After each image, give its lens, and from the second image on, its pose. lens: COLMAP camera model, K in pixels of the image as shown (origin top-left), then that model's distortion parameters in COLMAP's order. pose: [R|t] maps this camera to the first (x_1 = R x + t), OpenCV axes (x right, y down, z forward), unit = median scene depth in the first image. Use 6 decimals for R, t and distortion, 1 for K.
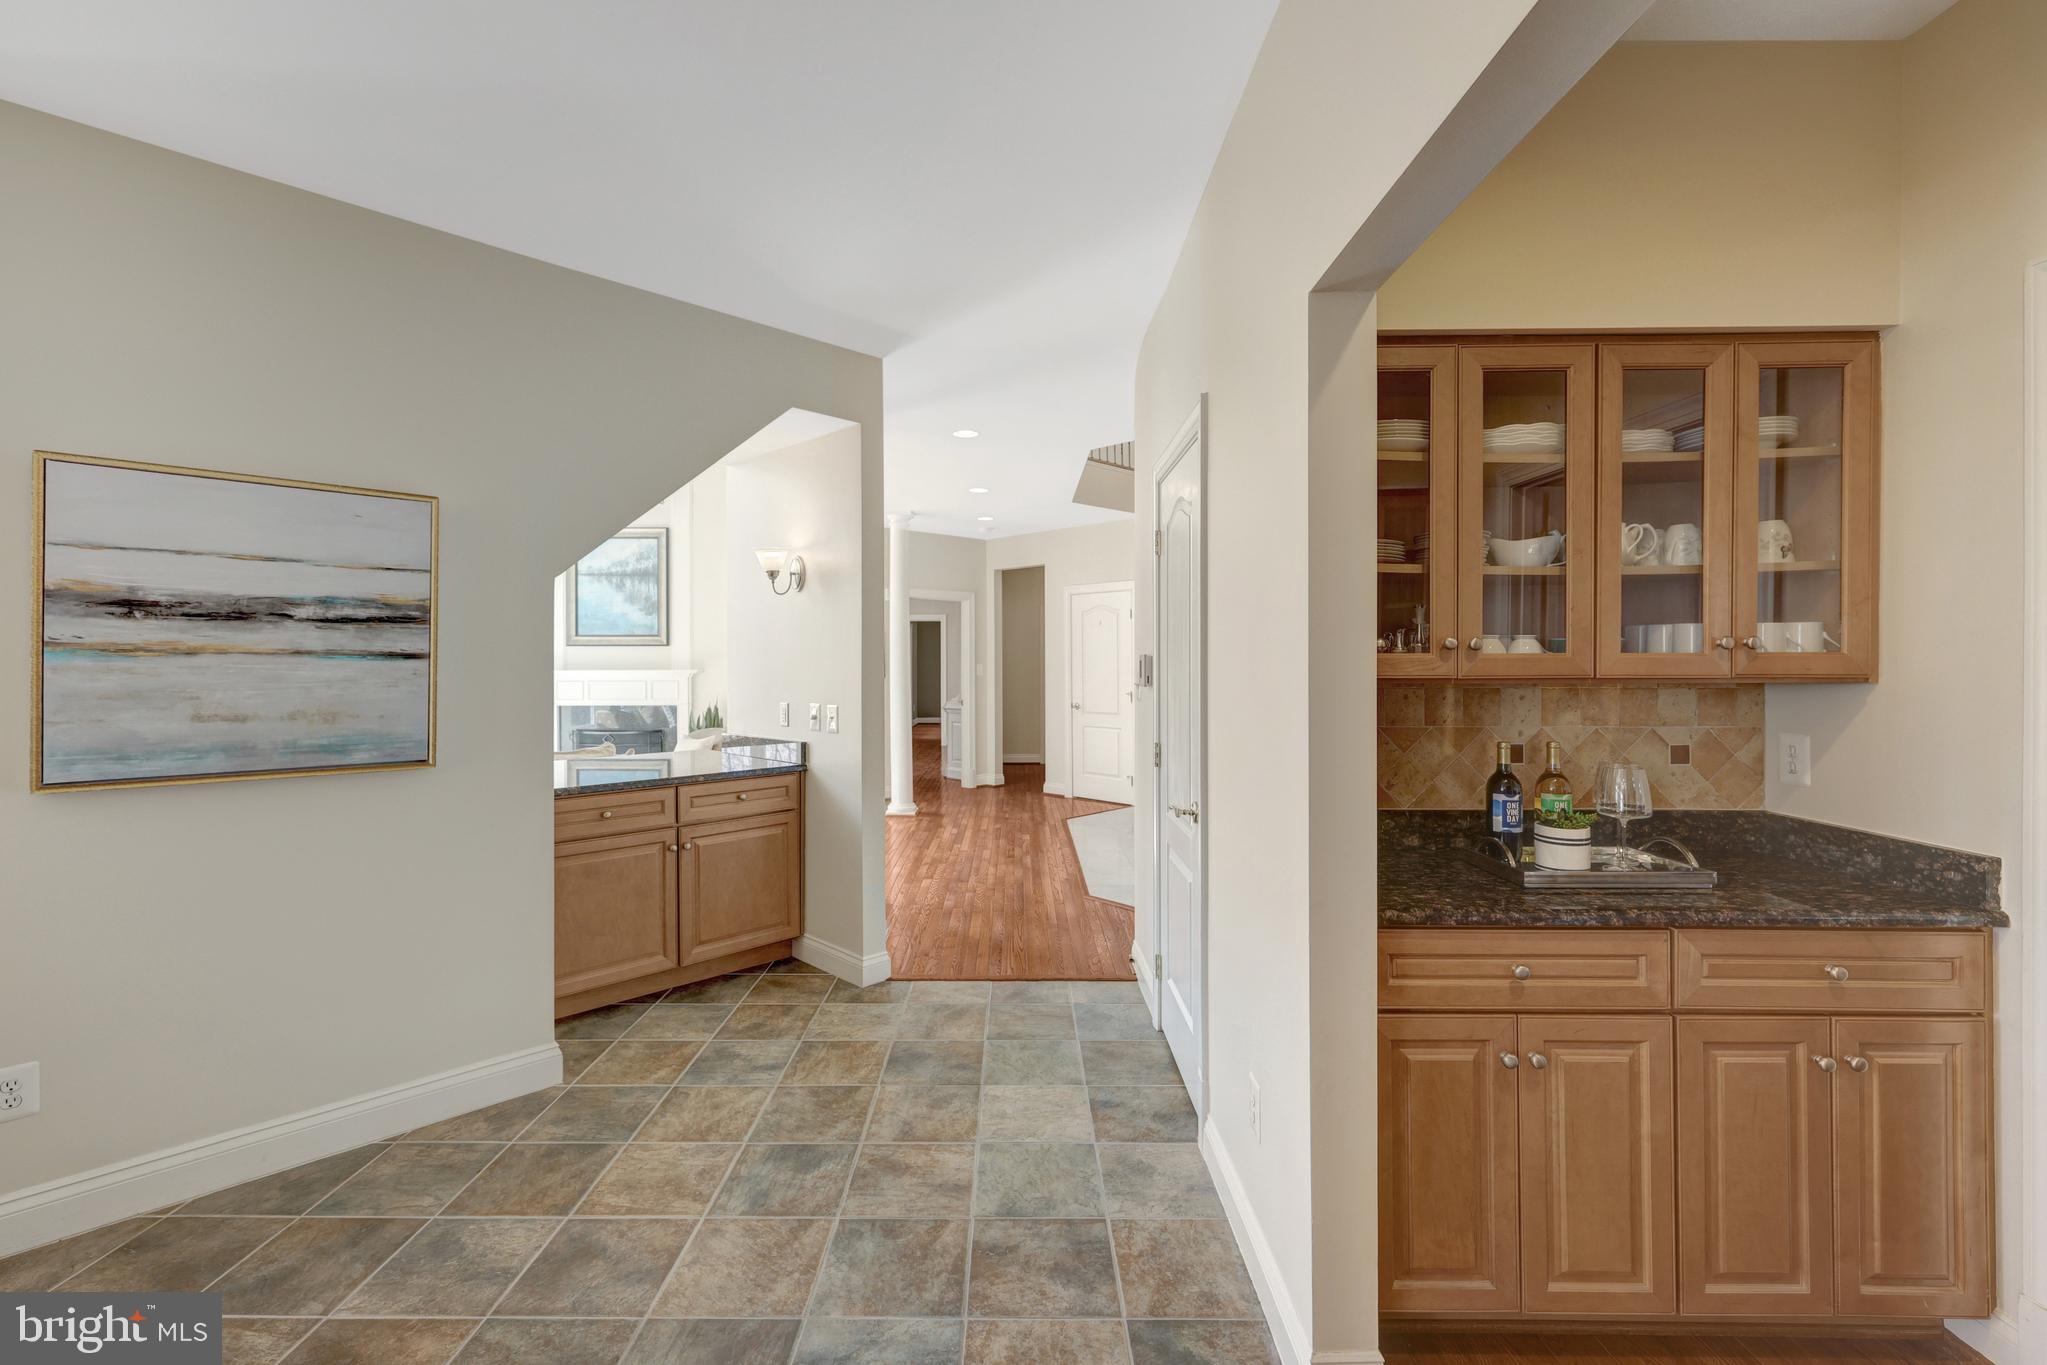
lens RADIAL K [[888.4, 0, 1019.6], [0, 888.4, 671.8], [0, 0, 1]] dist [-0.000120, 0.000031]
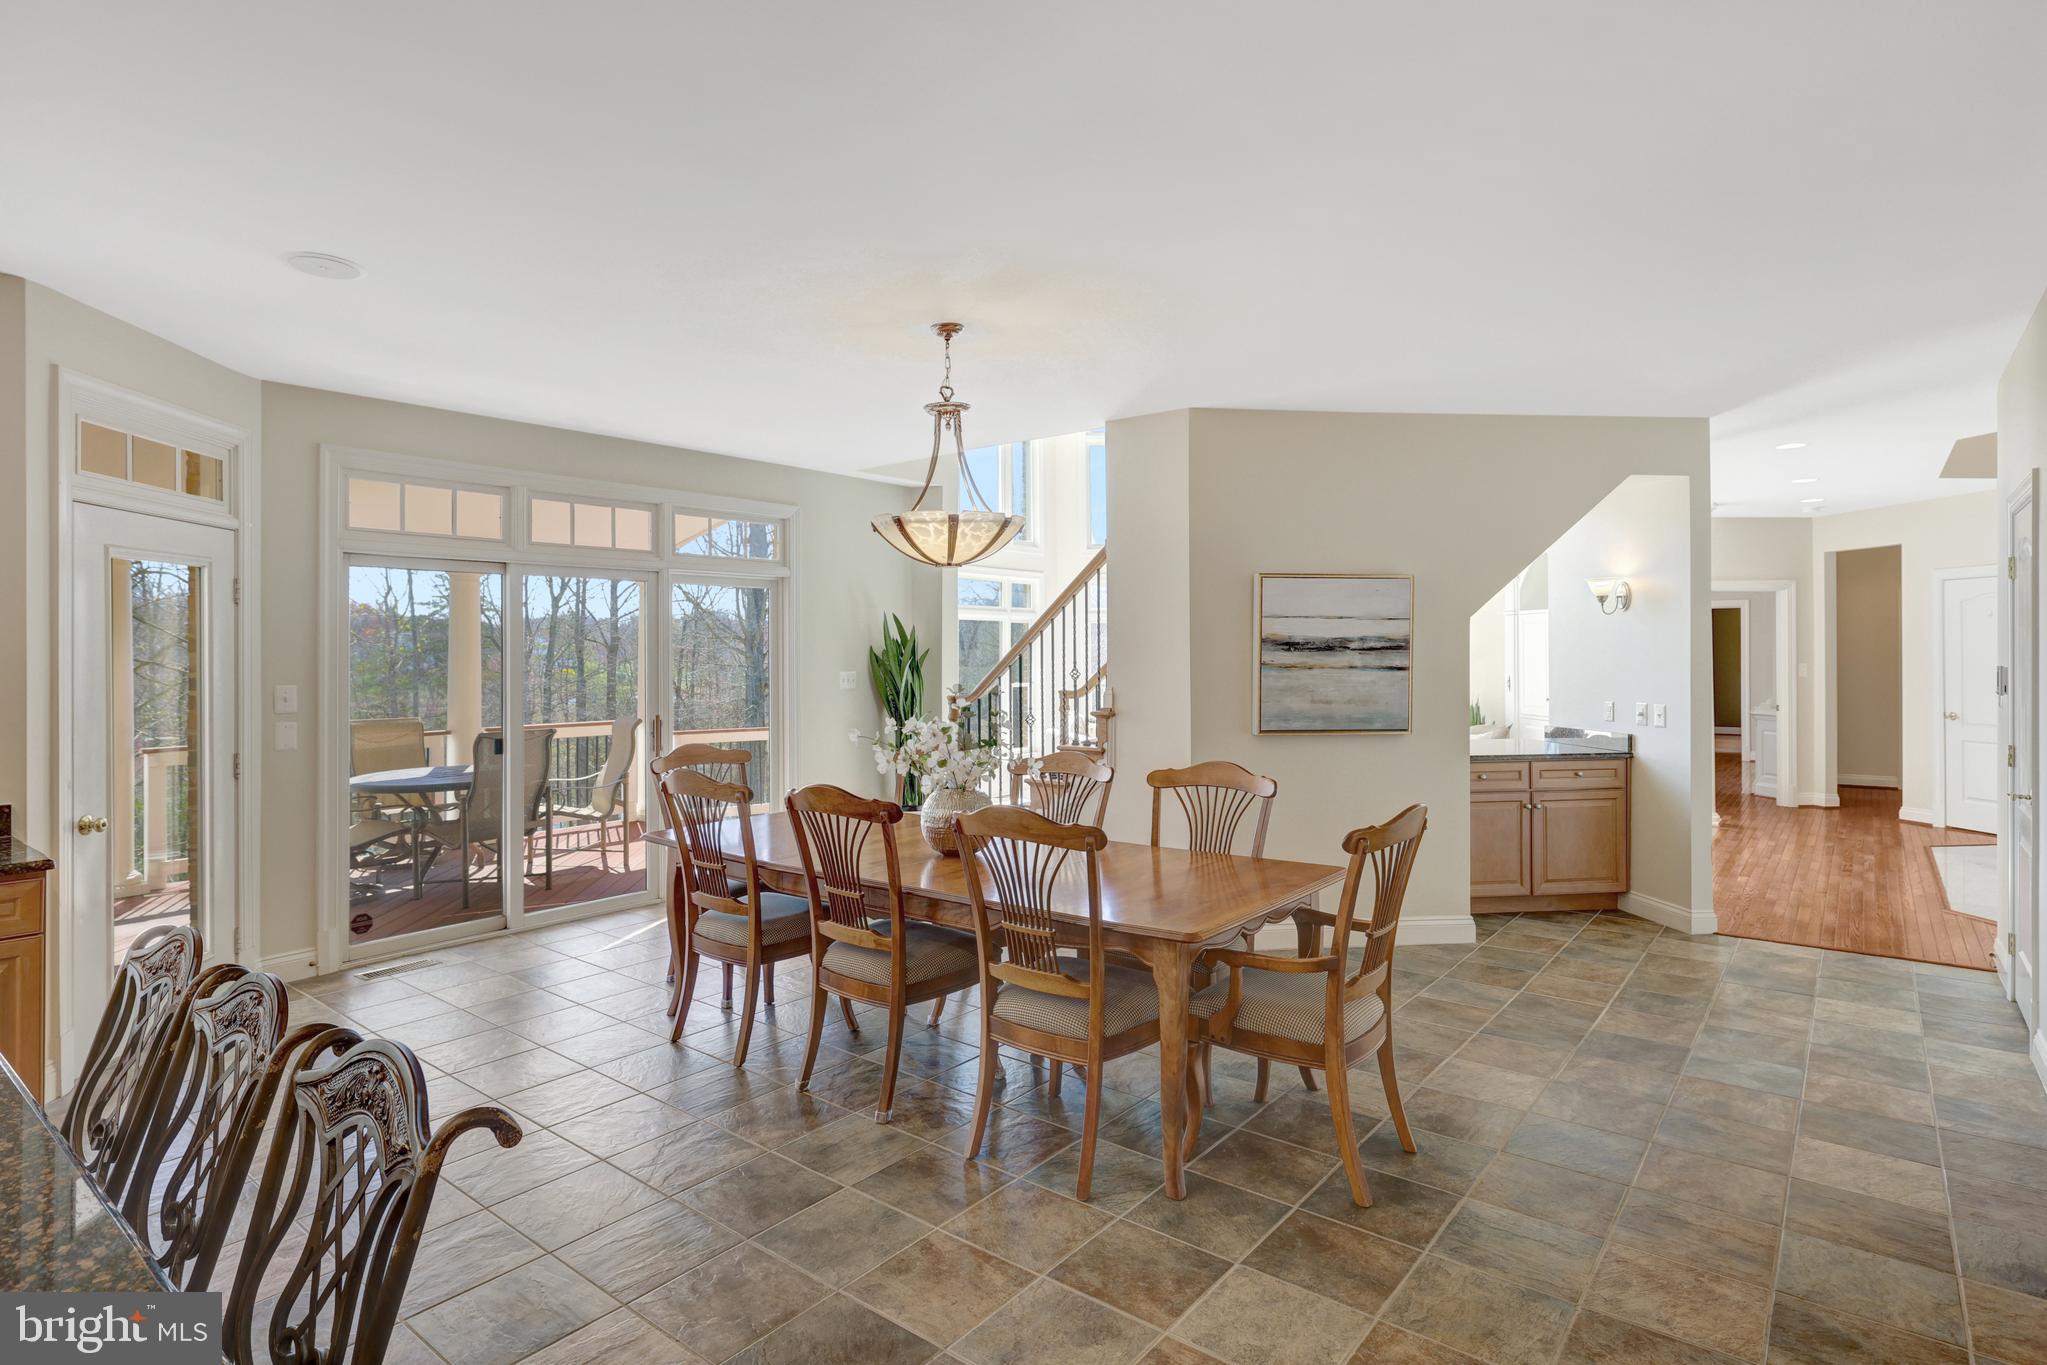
lens RADIAL K [[1063.6, 0, 1028.2], [0, 1063.6, 662.2], [0, 0, 1]] dist [0.014990, -0.000552]
pose [[0.786037, 0.002319, -0.618175, 0.017859], [-0.003614, 0.999993, -0.000844, -0.017918], [0.618169, 0.002897, 0.786040, -0.739597]]
